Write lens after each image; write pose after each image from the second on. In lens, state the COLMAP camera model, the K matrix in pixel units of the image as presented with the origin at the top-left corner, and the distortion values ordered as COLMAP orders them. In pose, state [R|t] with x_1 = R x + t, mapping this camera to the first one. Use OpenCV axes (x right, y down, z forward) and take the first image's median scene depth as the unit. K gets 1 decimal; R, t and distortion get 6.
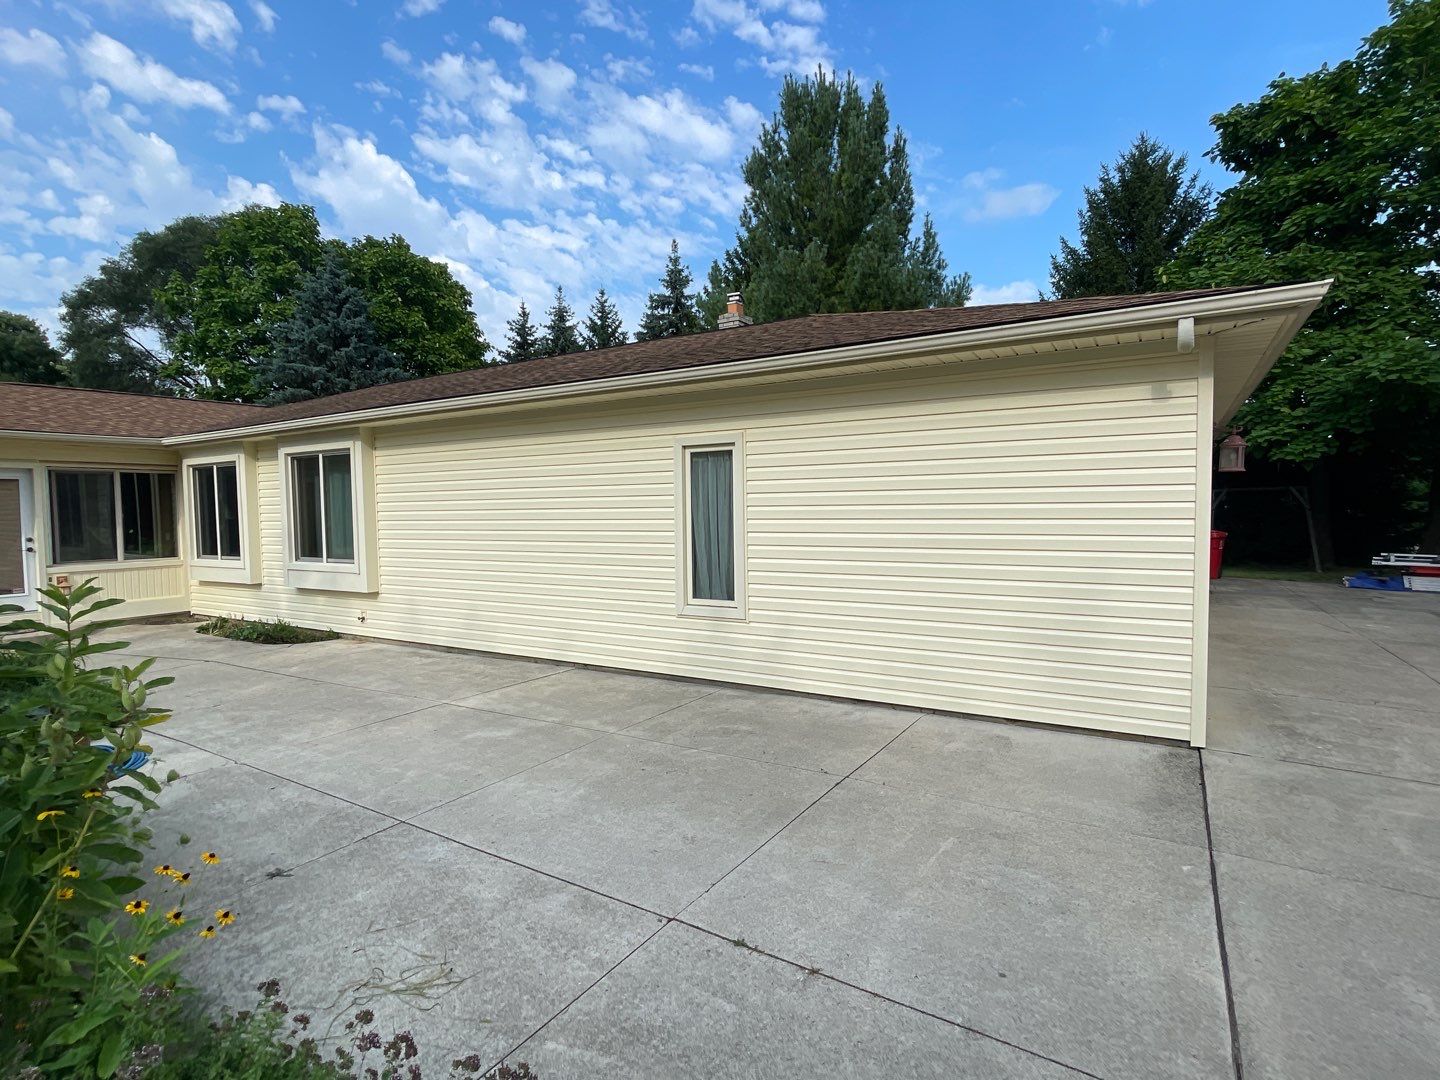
lens RADIAL K [[757.0, 0, 713.3], [0, 757.0, 541.7], [0, 0, 1]] dist [-0.005721, 0.010137]
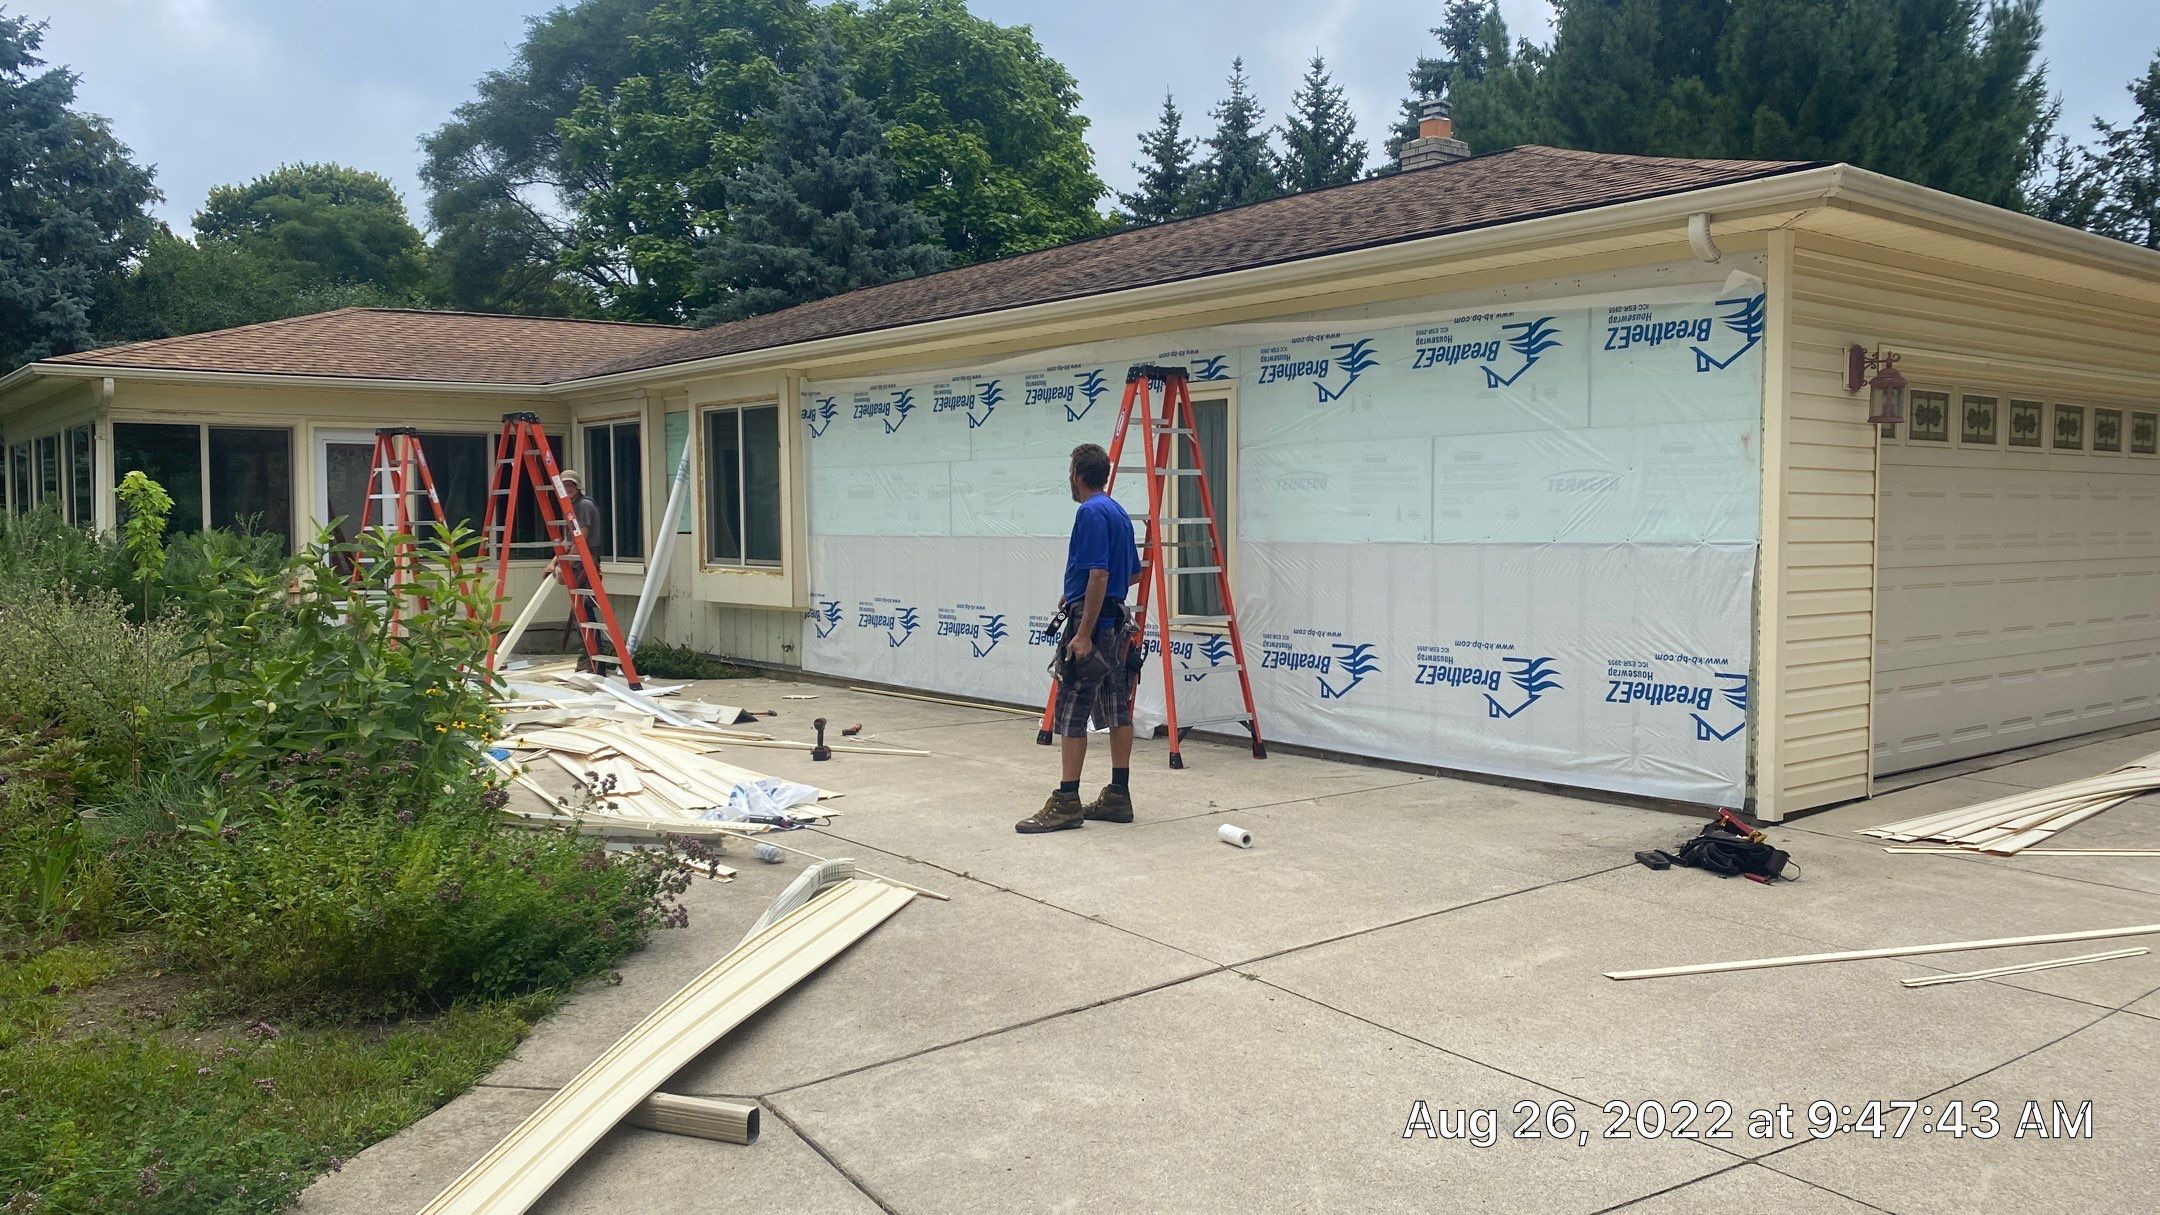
lens RADIAL K [[1689.4, 0, 1080.0], [0, 1689.4, 607.5], [0, 0, 1]] dist [0.101182, -0.002197]
pose [[0.942370, 0.025493, -0.333600, 0.102981], [-0.021091, 0.999636, 0.016811, 0.011275], [0.333907, -0.008806, 0.942565, -0.124953]]
